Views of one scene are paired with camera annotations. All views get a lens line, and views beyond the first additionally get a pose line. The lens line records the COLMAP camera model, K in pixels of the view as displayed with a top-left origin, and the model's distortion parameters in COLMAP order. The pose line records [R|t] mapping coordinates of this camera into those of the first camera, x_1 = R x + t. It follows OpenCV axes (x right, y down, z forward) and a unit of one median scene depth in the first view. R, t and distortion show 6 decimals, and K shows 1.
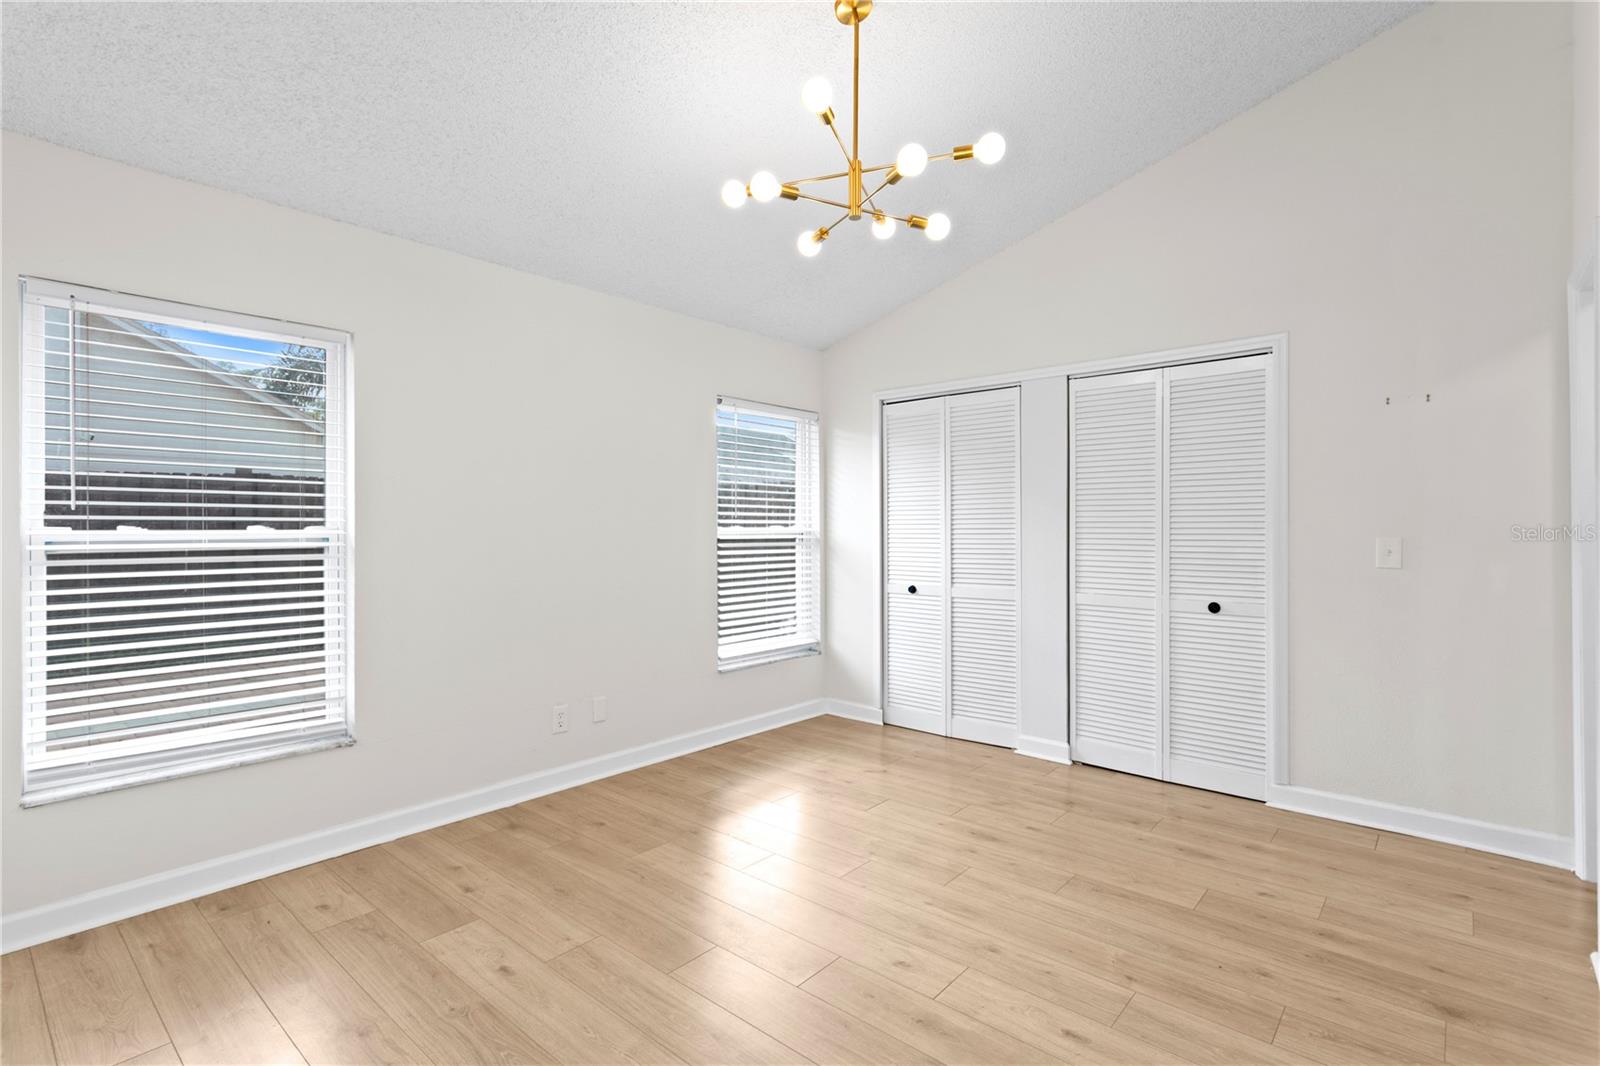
lens RADIAL K [[759.7, 0, 757.4], [0, 759.7, 532.8], [0, 0, 1]] dist [0.001914, 0.000498]
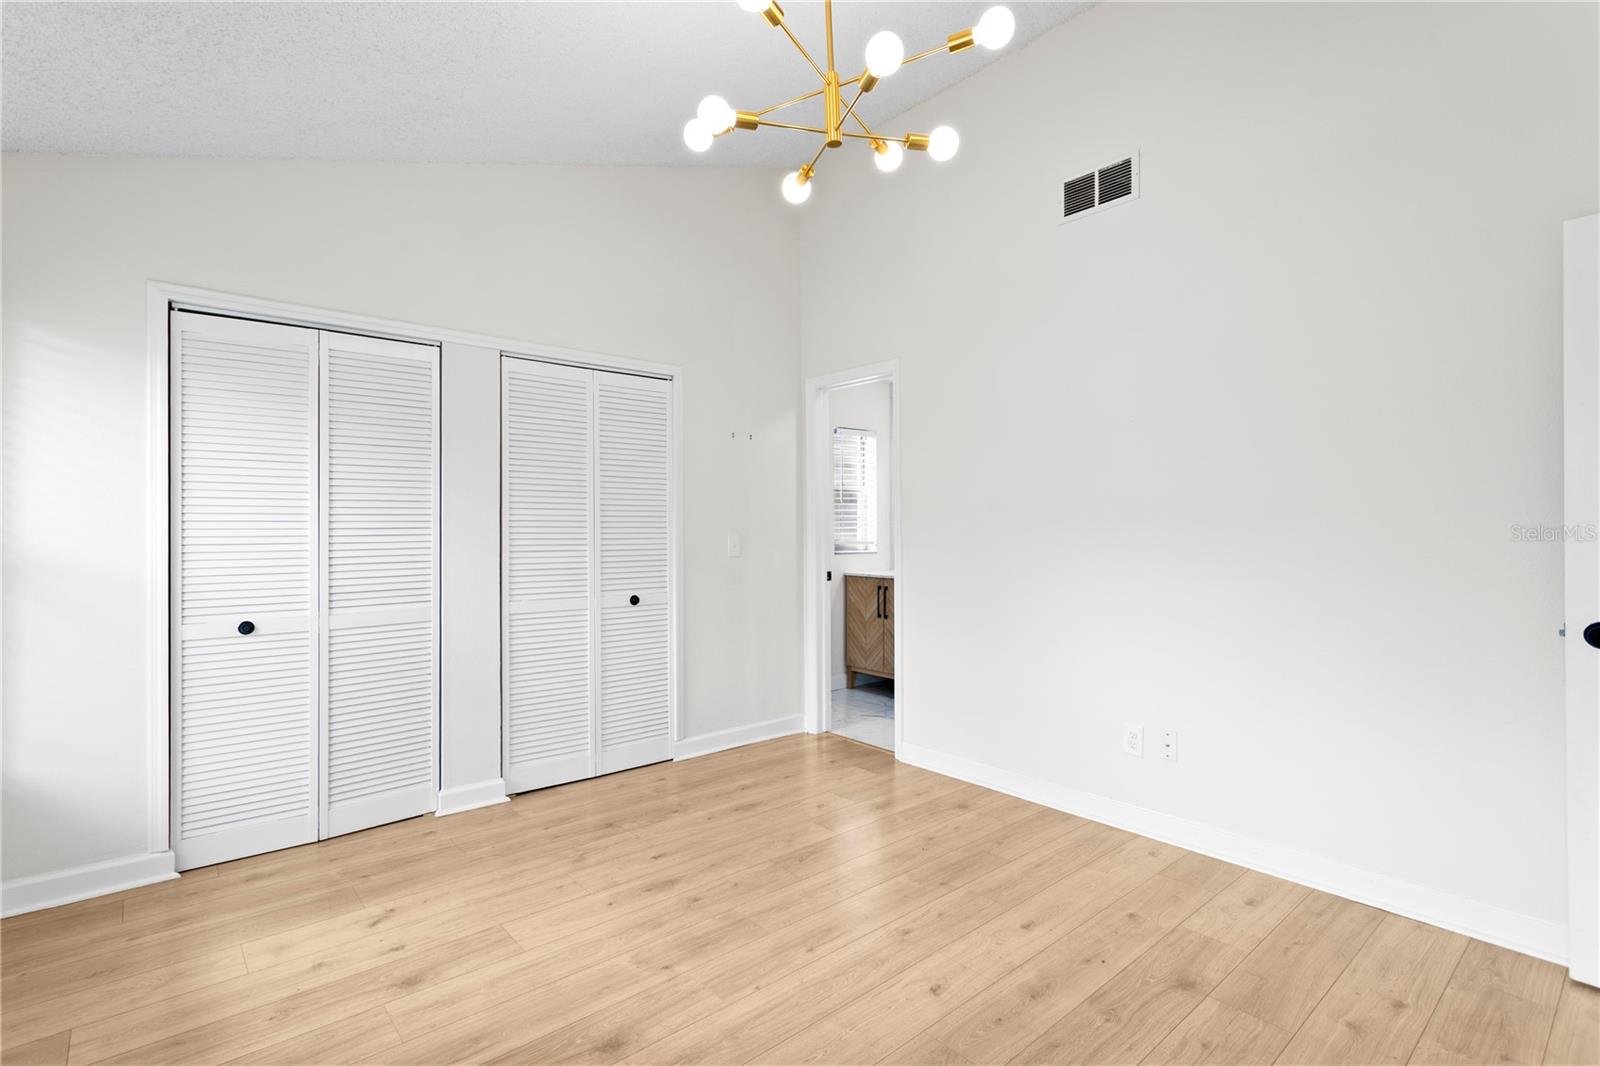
lens RADIAL K [[759.7, 0, 799.5], [0, 759.7, 524.3], [0, 0, 1]] dist [0.001914, 0.000498]
pose [[0.112890, 0.006630, 0.993585, -0.455275], [0.008709, 0.999933, -0.007662, 0.000053], [-0.993569, 0.009518, 0.112824, 0.629402]]
